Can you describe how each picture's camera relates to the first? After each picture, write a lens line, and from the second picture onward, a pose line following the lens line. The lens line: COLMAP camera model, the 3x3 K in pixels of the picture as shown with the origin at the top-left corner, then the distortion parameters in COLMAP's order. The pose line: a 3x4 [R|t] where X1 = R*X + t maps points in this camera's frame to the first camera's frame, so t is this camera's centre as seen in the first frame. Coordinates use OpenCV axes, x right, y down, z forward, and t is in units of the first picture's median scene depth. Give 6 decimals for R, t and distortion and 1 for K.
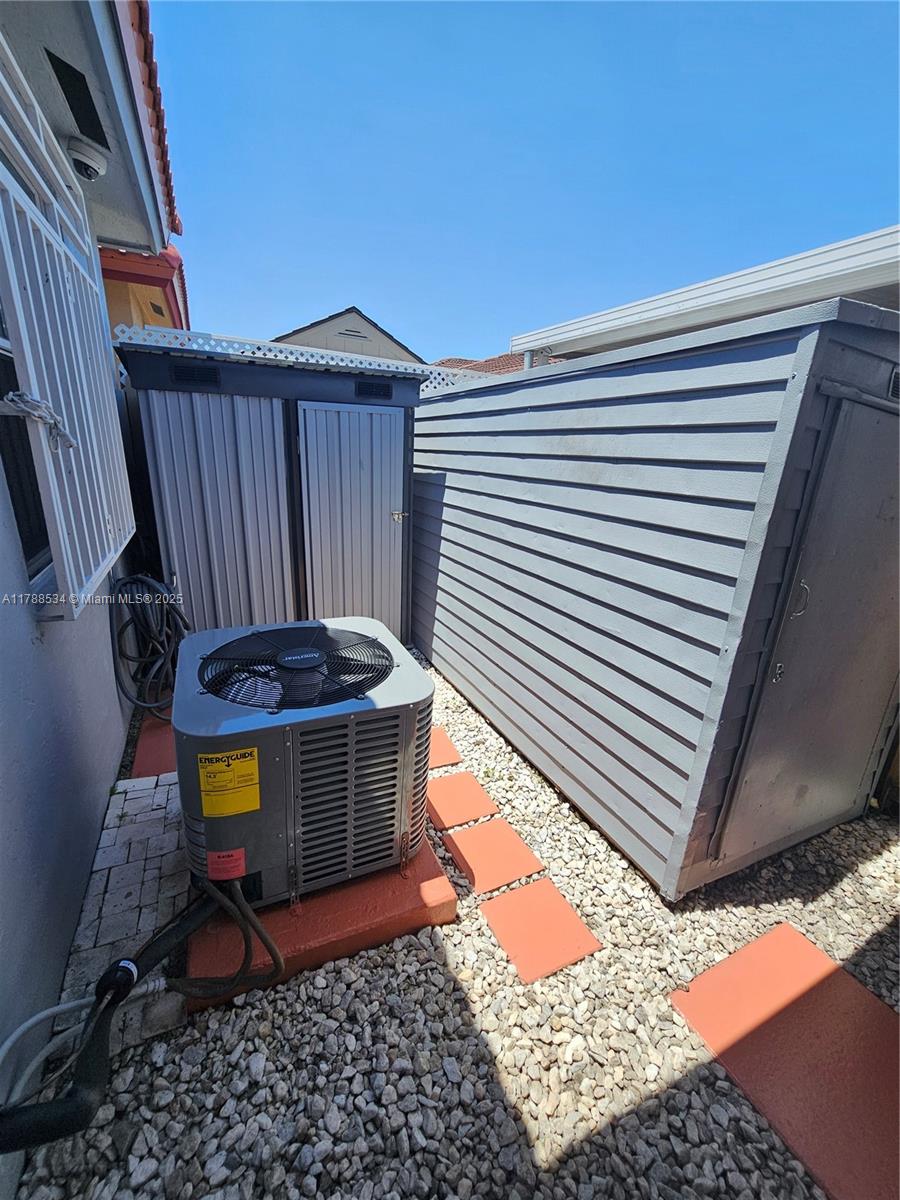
lens RADIAL K [[490.2, 0, 442.4], [0, 490.2, 599.2], [0, 0, 1]] dist [-0.005300, -0.000013]
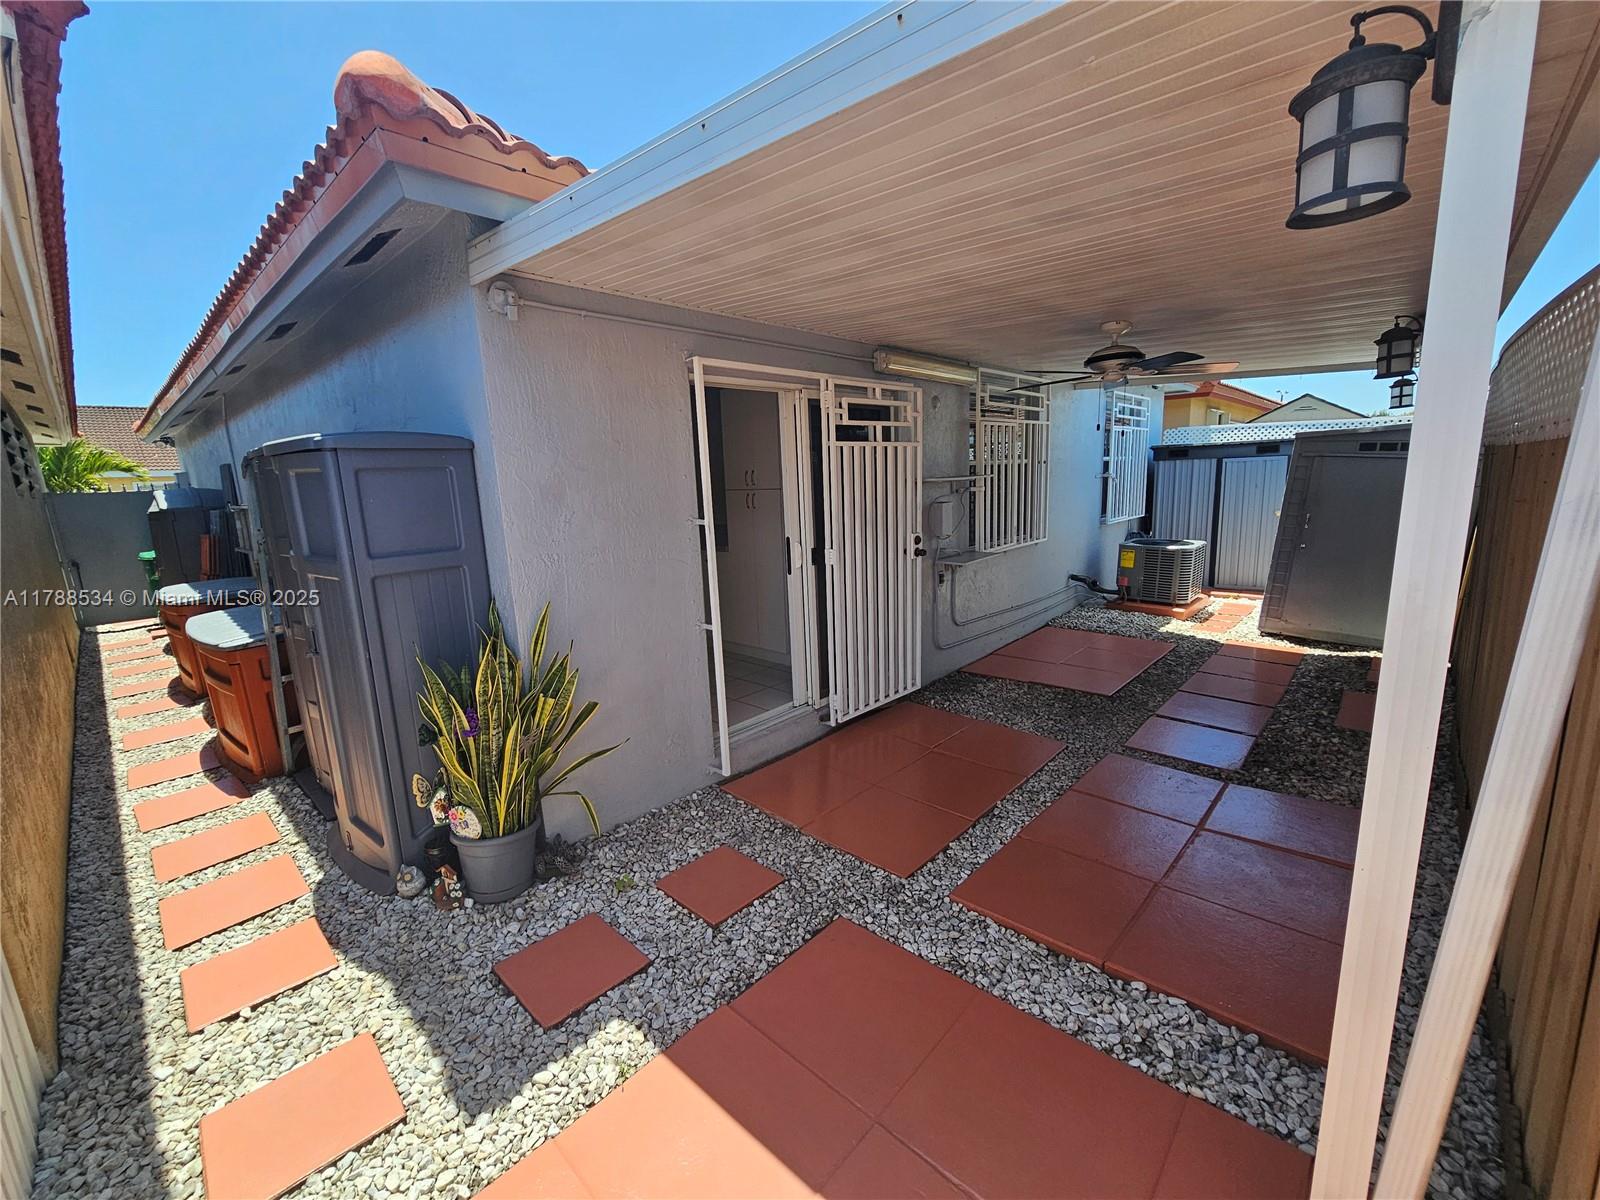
lens RADIAL K [[653.7, 0, 793.3], [0, 653.7, 603.0], [0, 0, 1]] dist [-0.005300, -0.000013]
pose [[0.385532, 0.114672, -0.915541, 1.700373], [-0.229824, 0.972909, 0.025079, 0.587651], [0.893614, 0.200745, 0.401442, -1.752270]]
